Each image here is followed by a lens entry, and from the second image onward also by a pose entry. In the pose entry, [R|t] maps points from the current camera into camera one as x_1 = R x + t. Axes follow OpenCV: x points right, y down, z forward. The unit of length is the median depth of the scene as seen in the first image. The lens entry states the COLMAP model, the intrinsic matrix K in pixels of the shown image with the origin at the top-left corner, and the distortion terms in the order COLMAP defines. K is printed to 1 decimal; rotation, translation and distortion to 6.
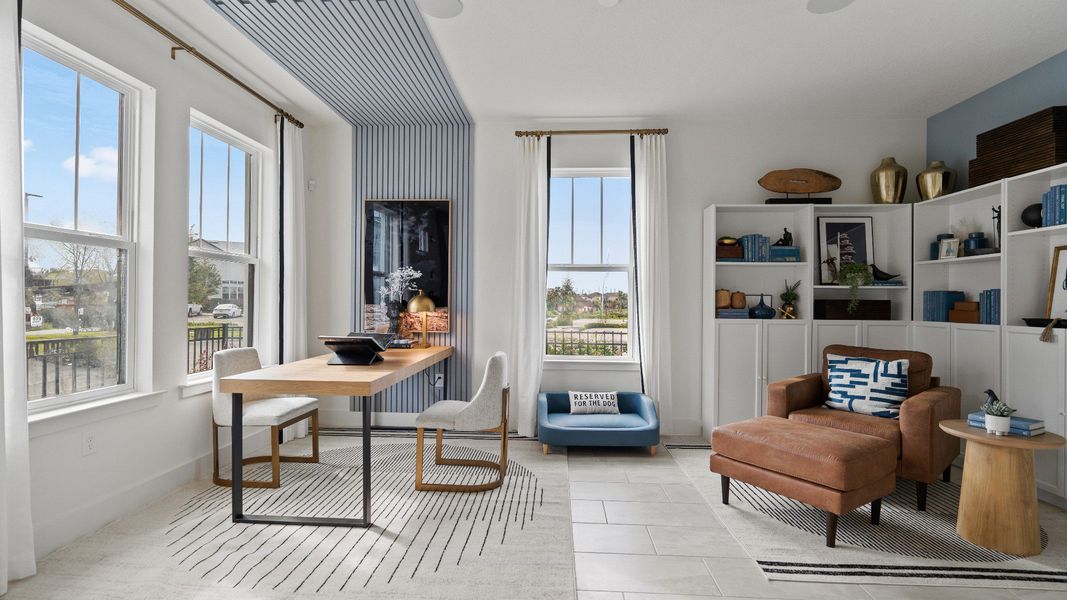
lens RADIAL K [[488.9, 0, 533.7], [0, 488.9, 300.1], [0, 0, 1]] dist [-0.008758, 0.000986]
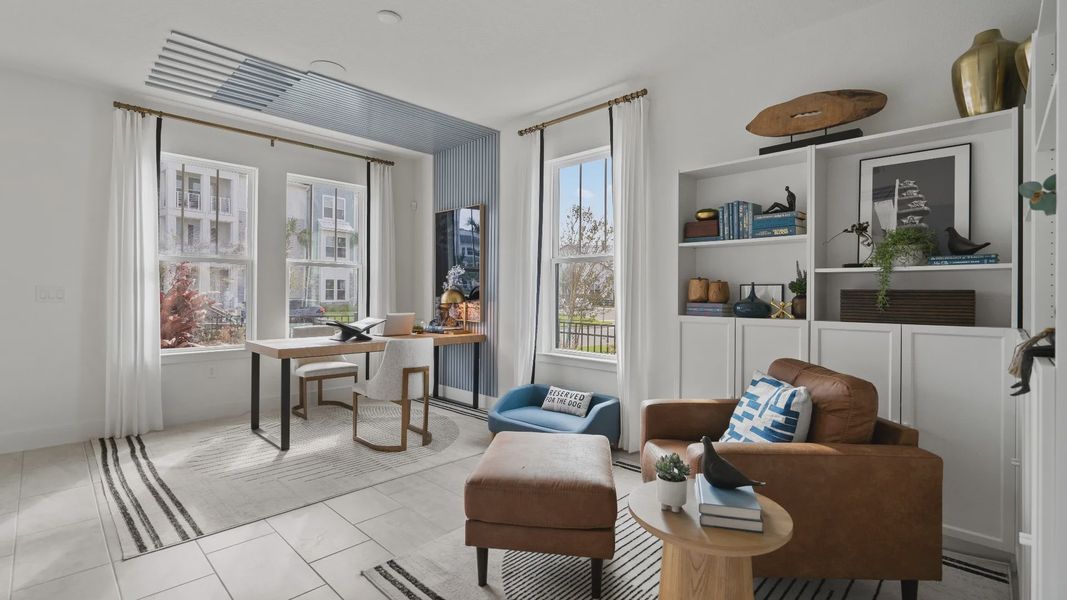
lens RADIAL K [[488.9, 0, 528.6], [0, 488.9, 294.5], [0, 0, 1]] dist [-0.008758, 0.000986]
pose [[0.749289, -0.002377, -0.662239, 0.702137], [0.001089, 0.999997, -0.002358, 0.006027], [0.662243, 0.001046, 0.749289, 0.244145]]
